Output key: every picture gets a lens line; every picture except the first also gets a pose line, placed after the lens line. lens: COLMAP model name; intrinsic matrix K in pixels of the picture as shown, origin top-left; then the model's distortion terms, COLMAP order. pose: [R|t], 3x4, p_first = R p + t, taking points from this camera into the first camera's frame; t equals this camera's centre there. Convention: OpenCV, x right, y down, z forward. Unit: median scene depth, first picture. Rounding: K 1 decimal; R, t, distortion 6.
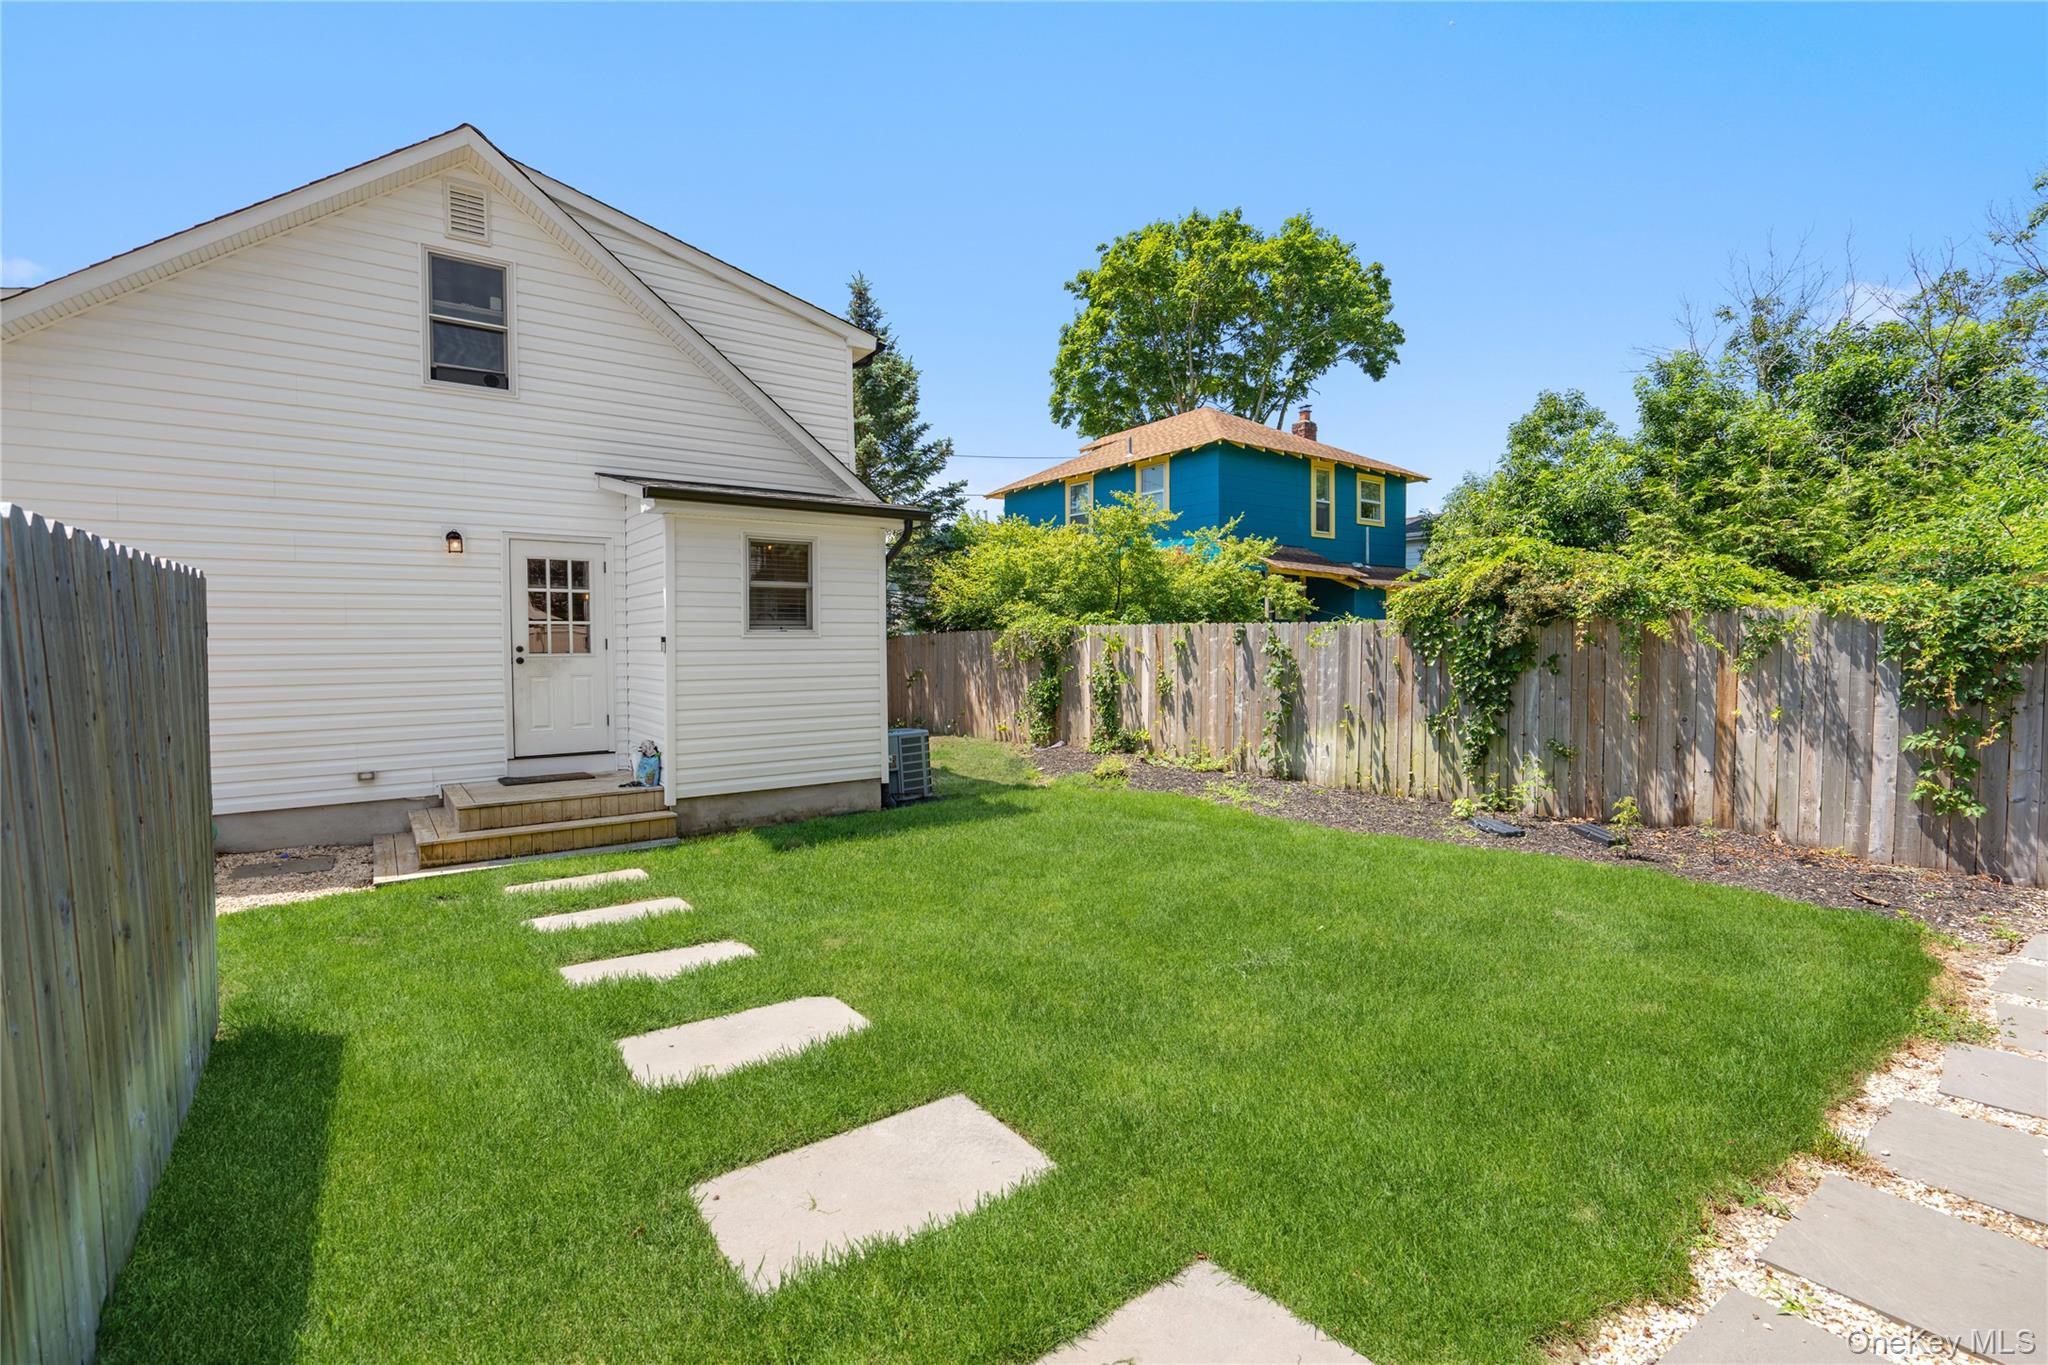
lens RADIAL K [[919.6, 0, 1024.0], [0, 919.6, 682.5], [0, 0, 1]] dist [-0.010282, 0.000775]
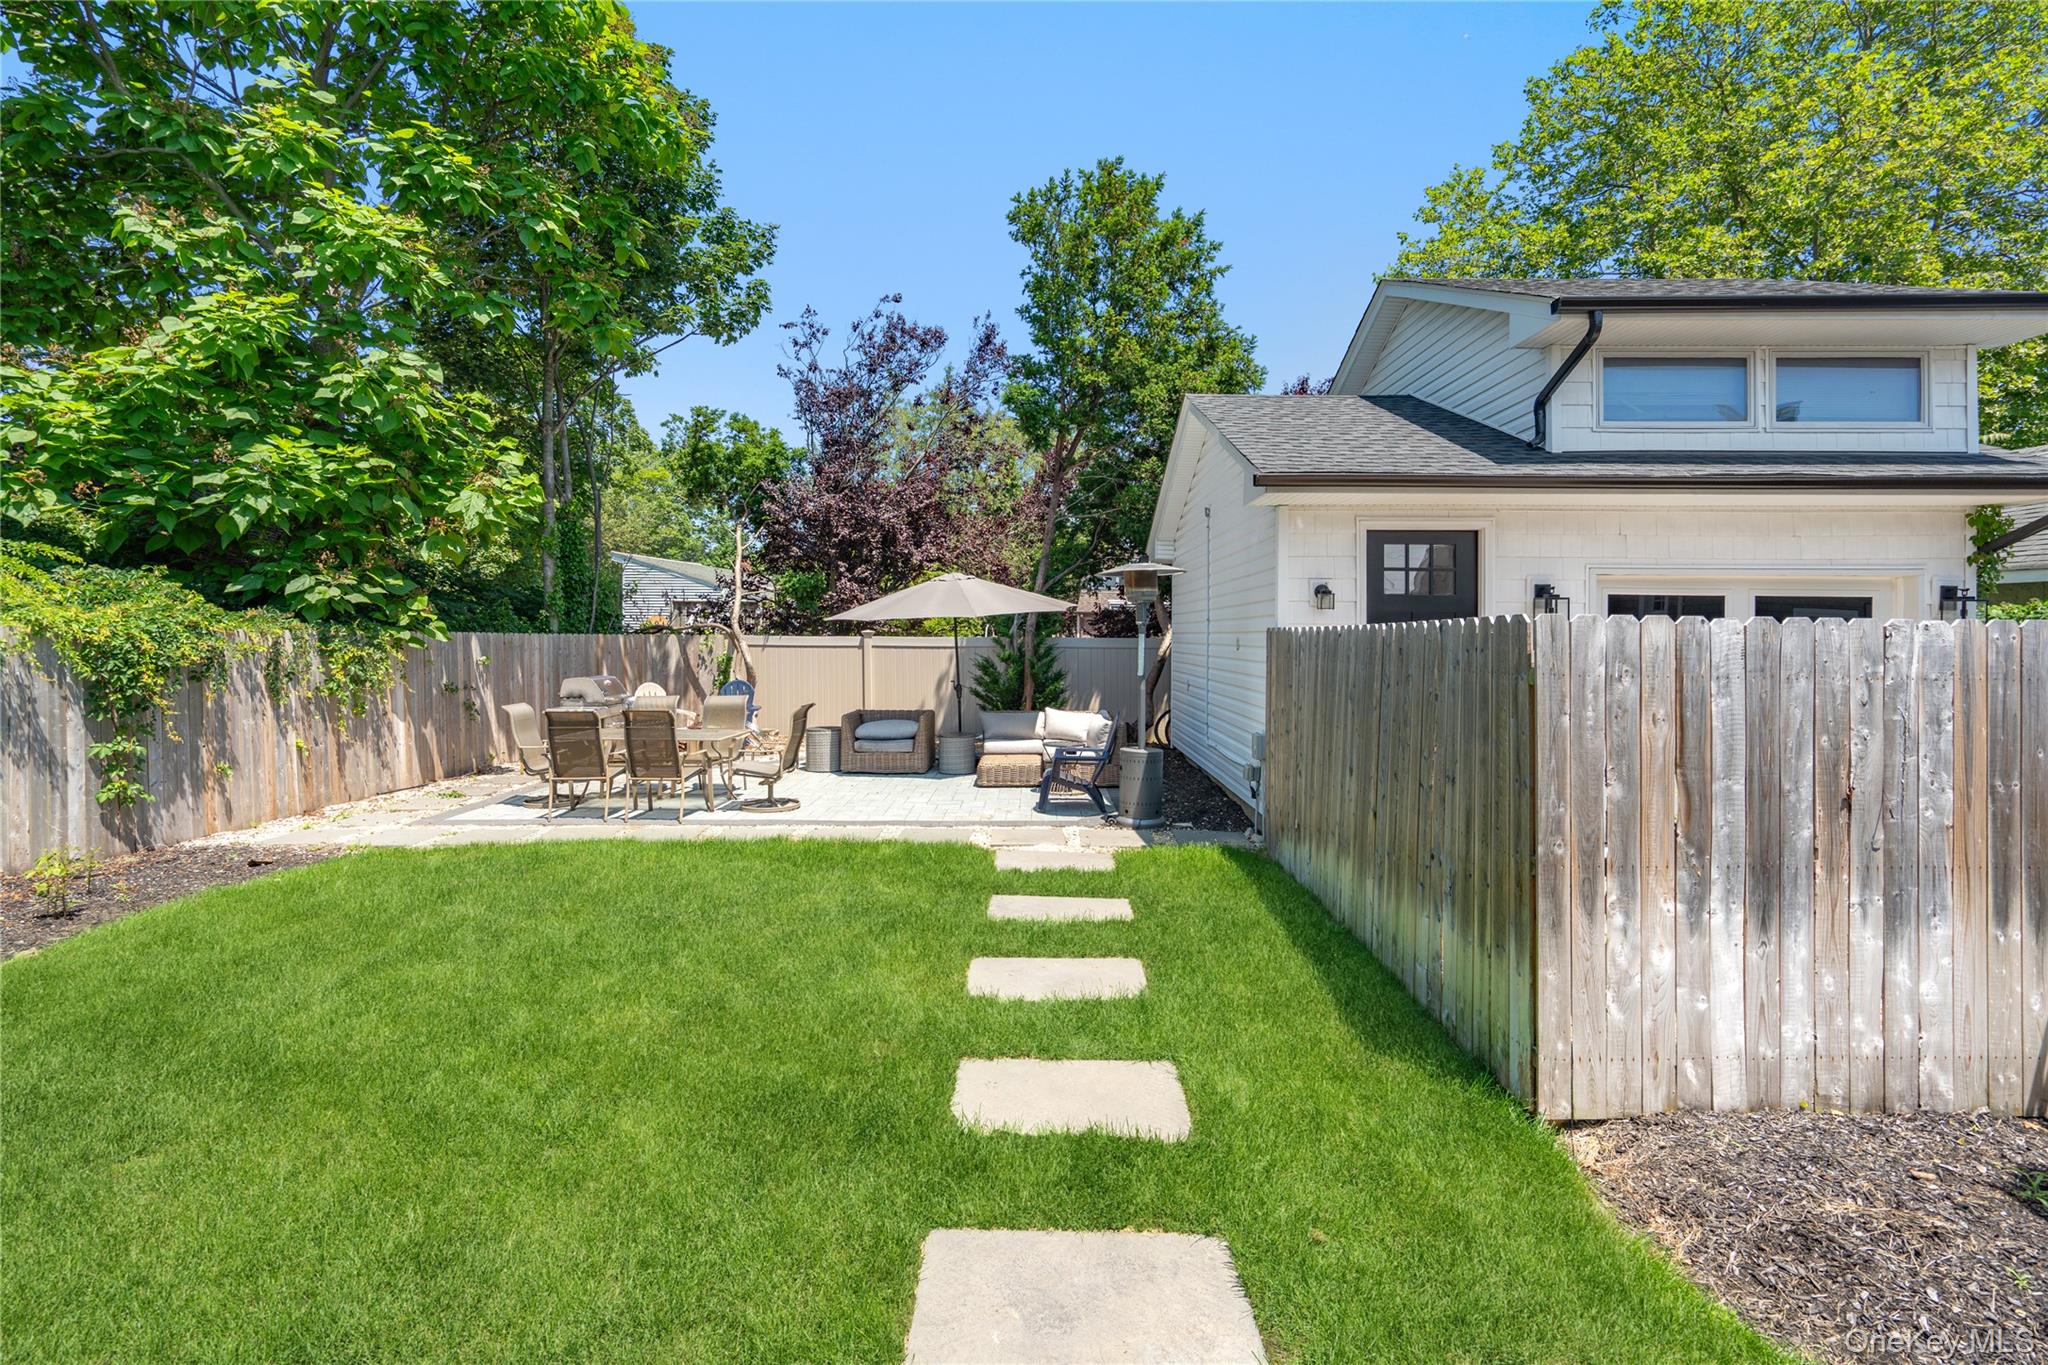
lens RADIAL K [[955.3, 0, 1018.0], [0, 955.3, 622.7], [0, 0, 1]] dist [-0.002147, 0.000350]
pose [[-0.799017, 0.009452, 0.601235, -0.446012], [0.022317, 0.999654, 0.013943, -0.056774], [-0.600895, 0.024558, -0.798951, 0.878517]]
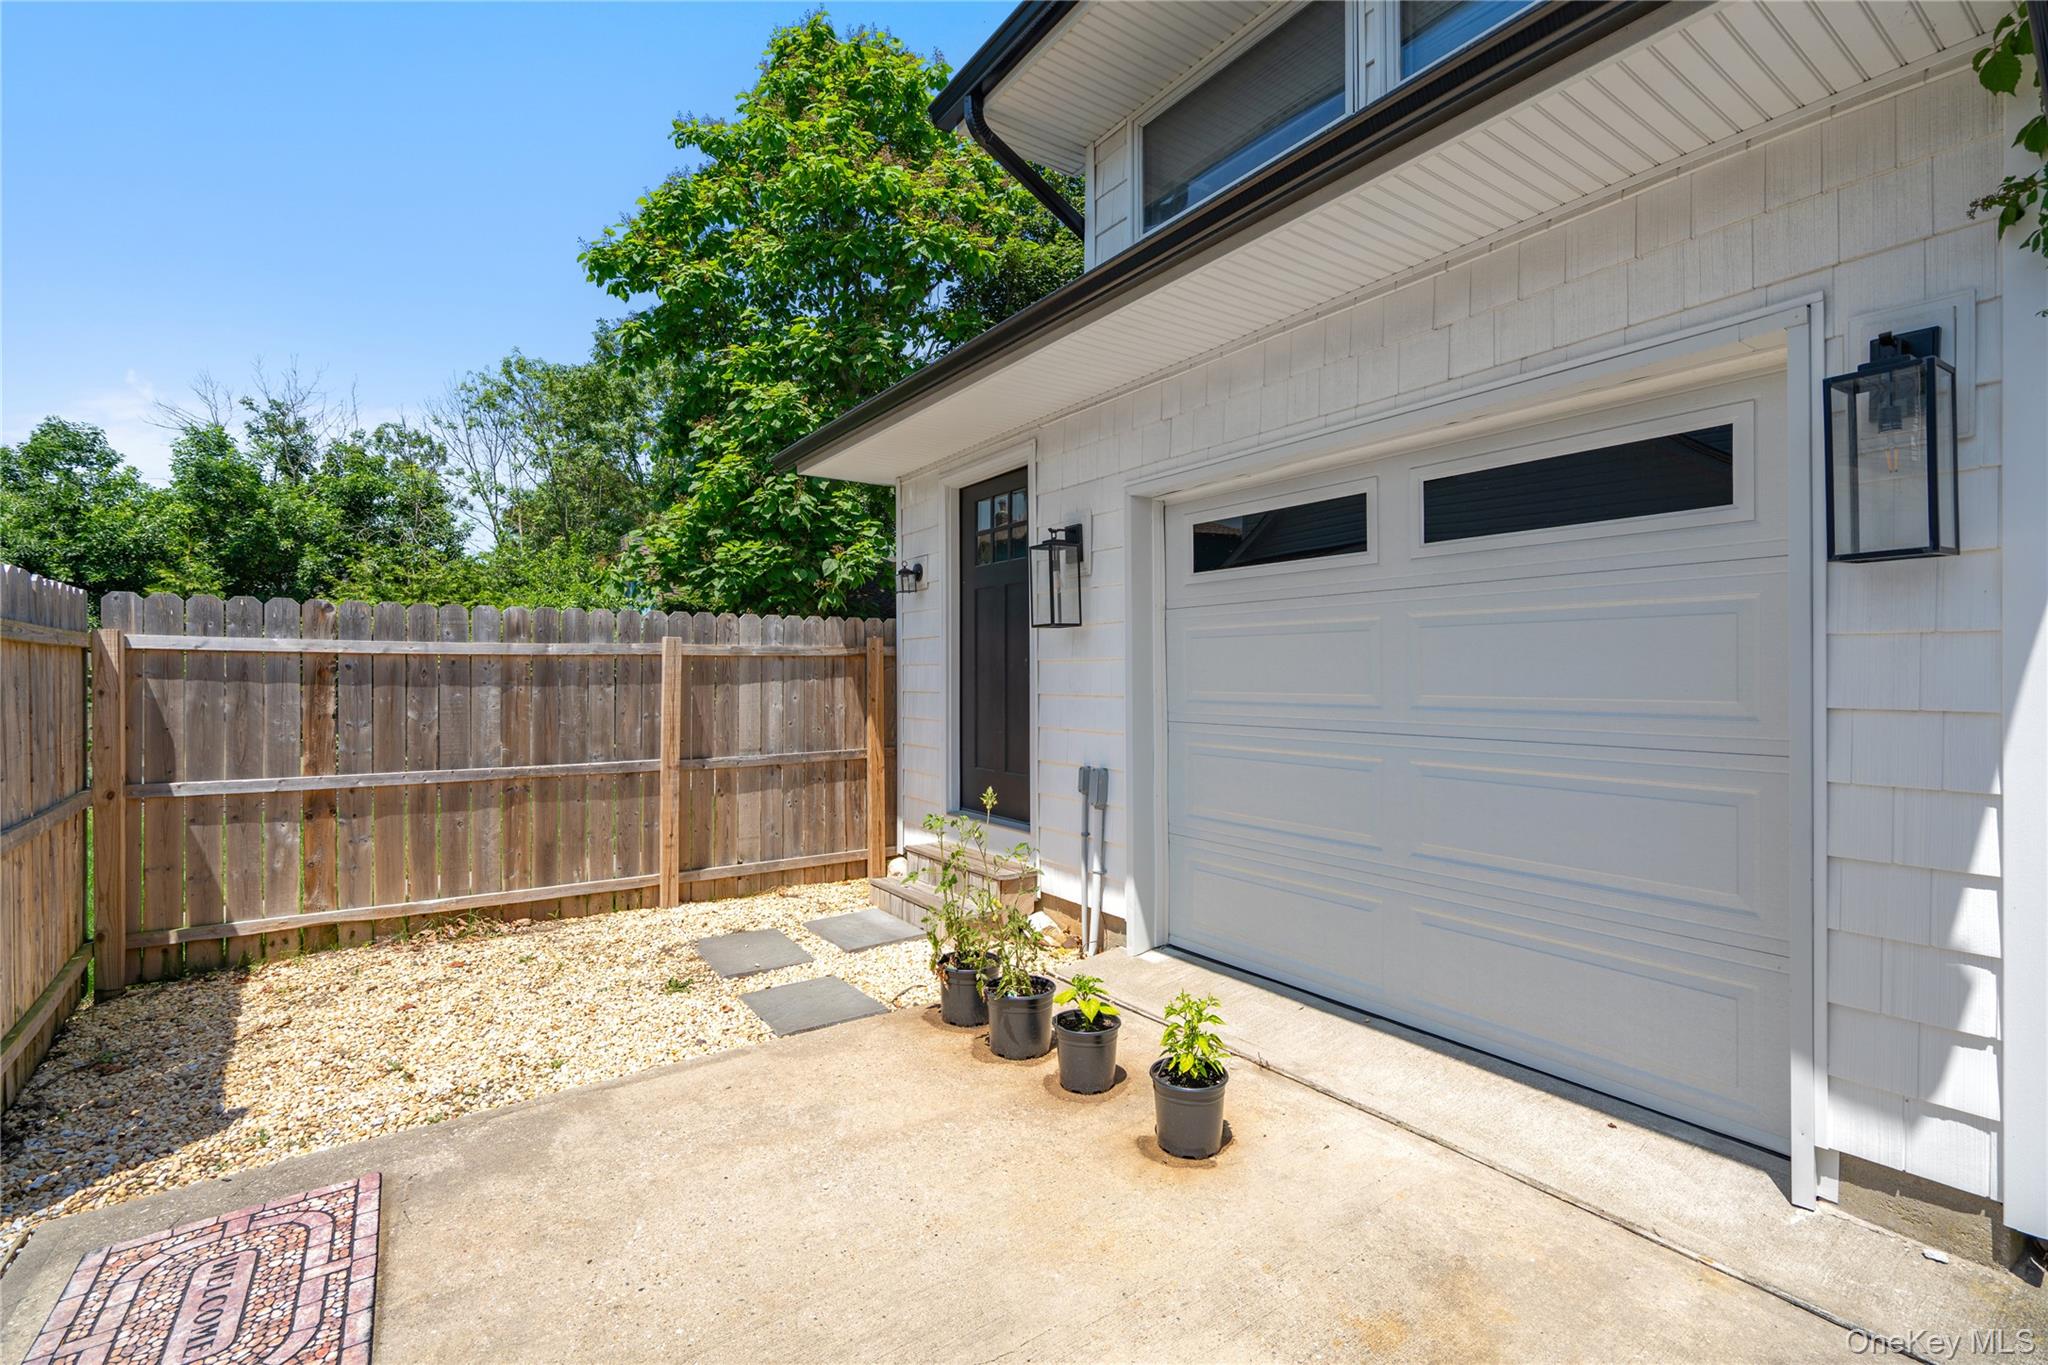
lens RADIAL K [[919.6, 0, 1024.0], [0, 919.6, 682.5], [0, 0, 1]] dist [-0.010282, 0.000775]
pose [[0.021959, 0.001187, 0.999758, -0.846141], [0.043950, 0.999031, -0.002151, 0.022286], [-0.998792, 0.043987, 0.021885, -0.063434]]
